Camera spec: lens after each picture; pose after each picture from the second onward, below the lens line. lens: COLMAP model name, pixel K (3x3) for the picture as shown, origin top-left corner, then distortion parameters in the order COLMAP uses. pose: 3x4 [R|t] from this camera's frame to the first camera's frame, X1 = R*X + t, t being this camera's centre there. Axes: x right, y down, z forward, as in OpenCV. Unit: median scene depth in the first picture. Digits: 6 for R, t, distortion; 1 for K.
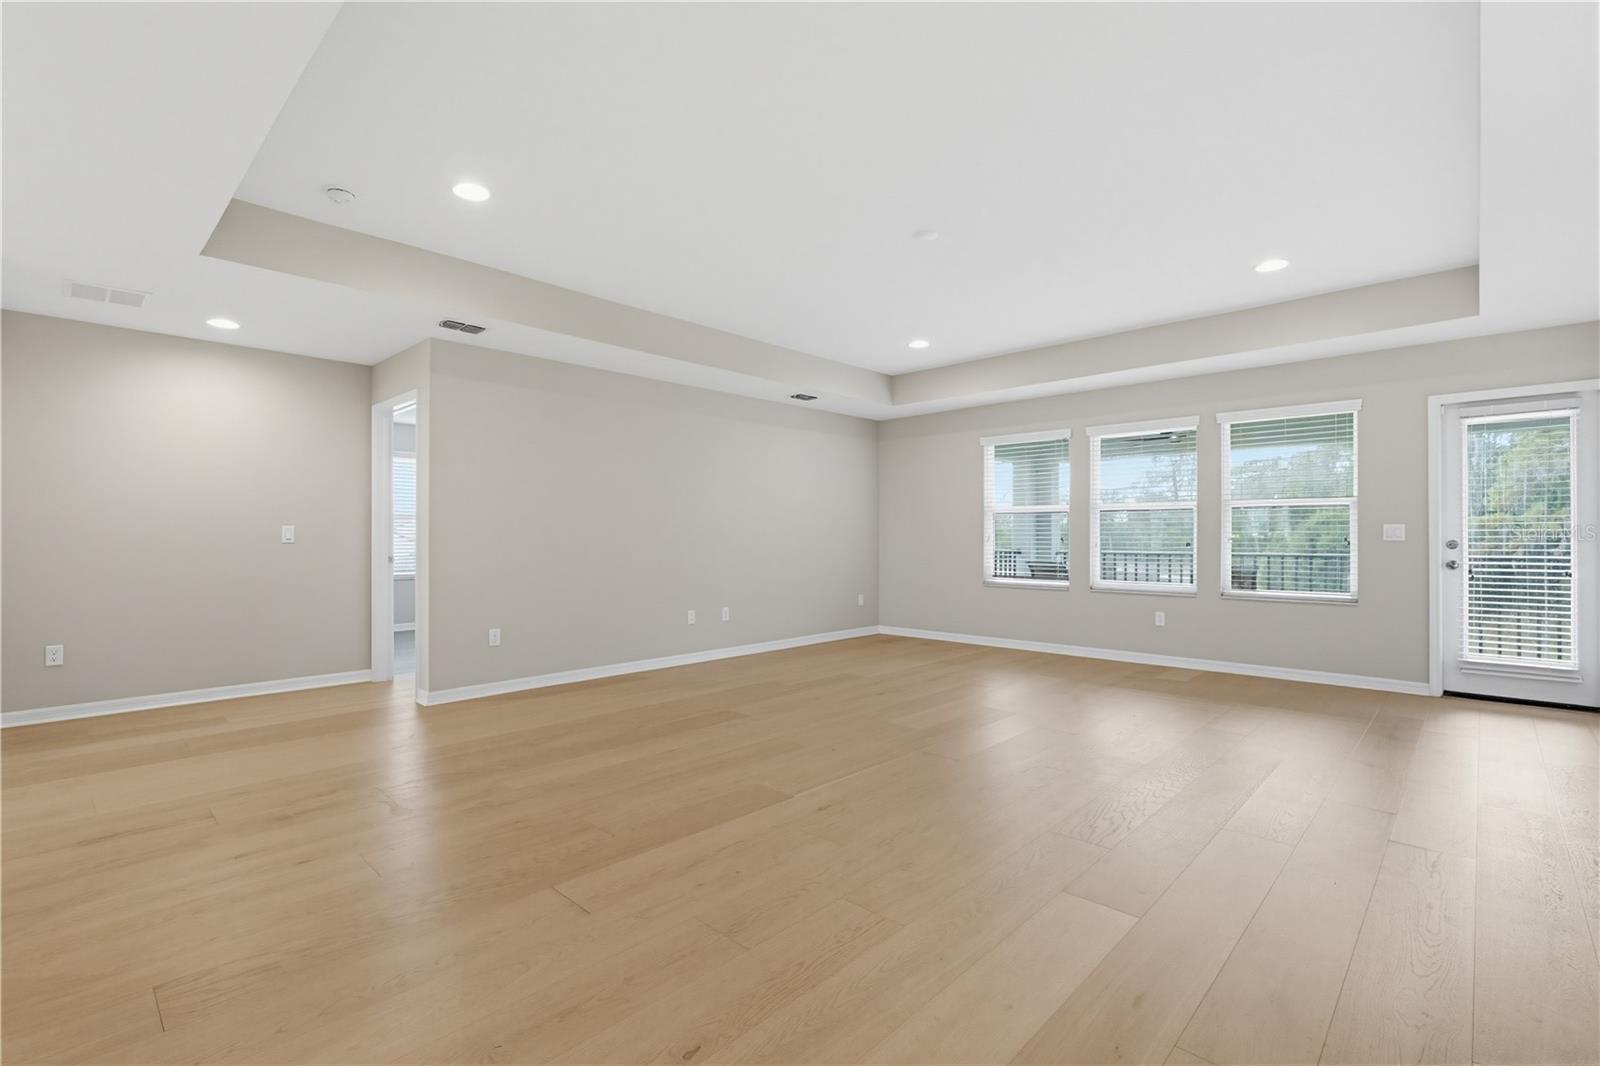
lens RADIAL K [[712.5, 0, 769.7], [0, 712.5, 526.3], [0, 0, 1]] dist [0.030738, -0.024476]
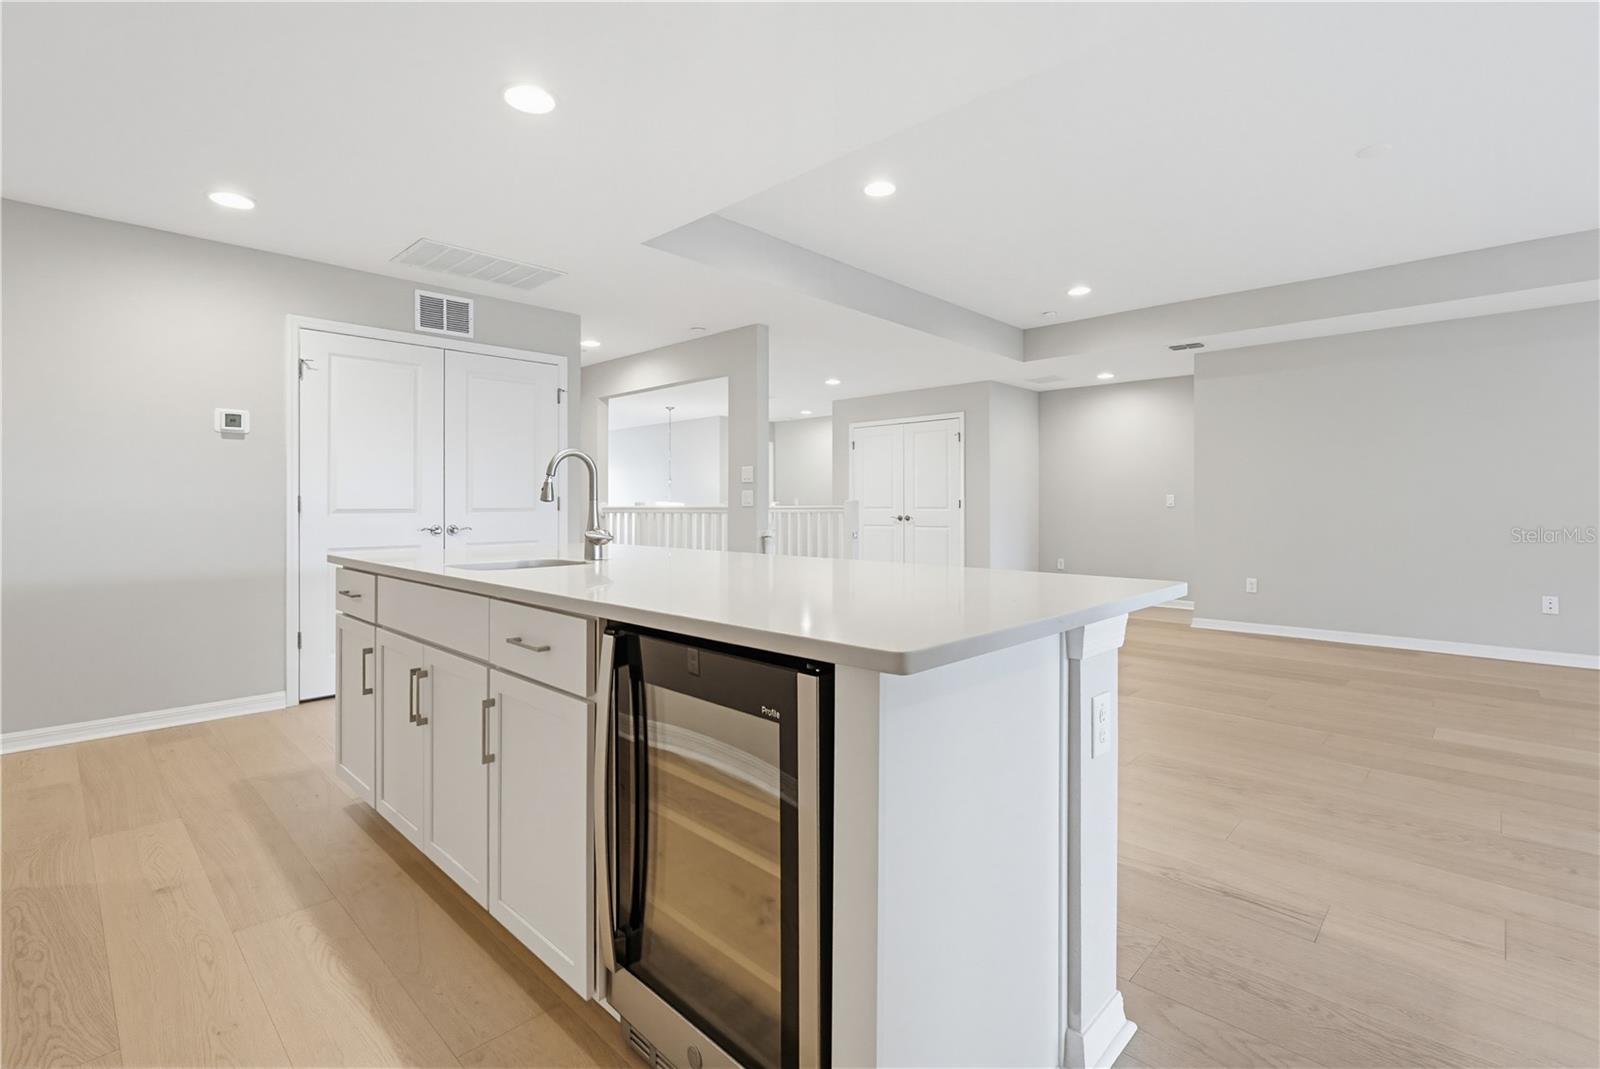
lens RADIAL K [[732.1, 0, 800.0], [0, 732.1, 534.5], [0, 0, 1]] dist [-0.000656, -0.000141]
pose [[0.023479, 0.033946, -0.999148, 0.745612], [0.009698, 0.999369, 0.034181, 0.018772], [0.999677, -0.010493, 0.023135, 0.180811]]
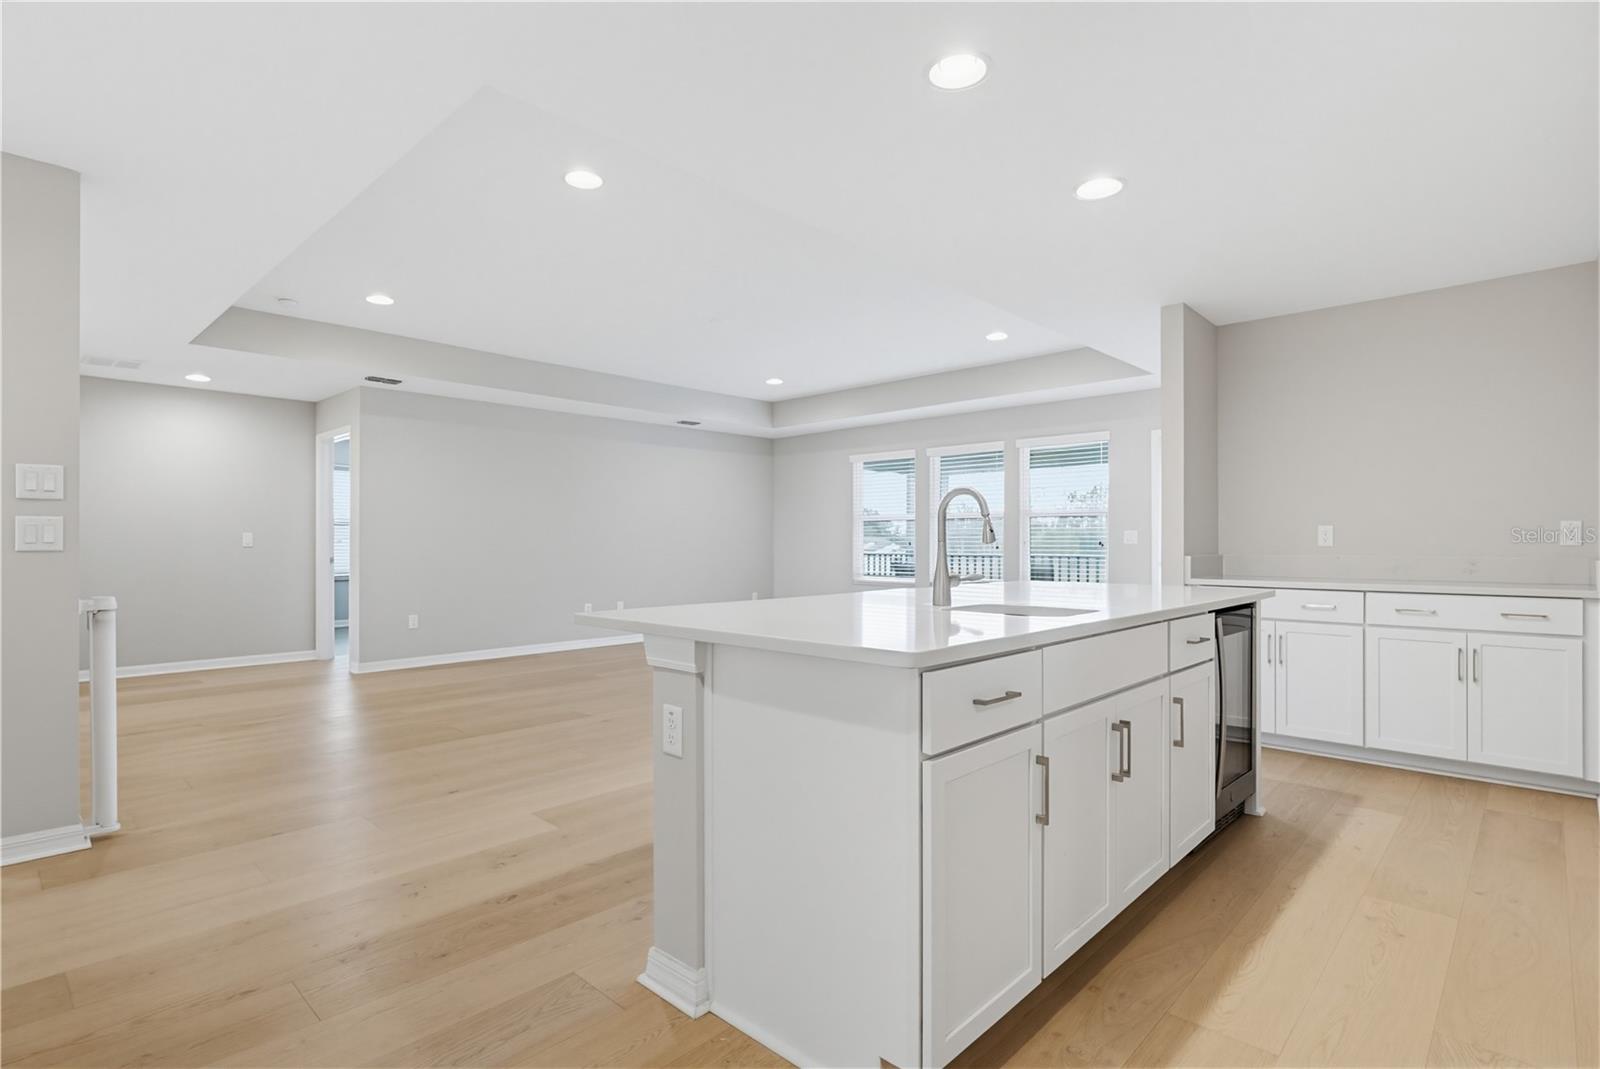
lens RADIAL K [[790.2, 0, 800.0], [0, 790.2, 534.5], [0, 0, 1]] dist [-0.002150, -0.000013]
pose [[0.999527, -0.003256, 0.030577, 0.226167], [0.003273, 0.999995, -0.000520, 0.005939], [-0.030575, 0.000620, 0.999532, -0.365479]]
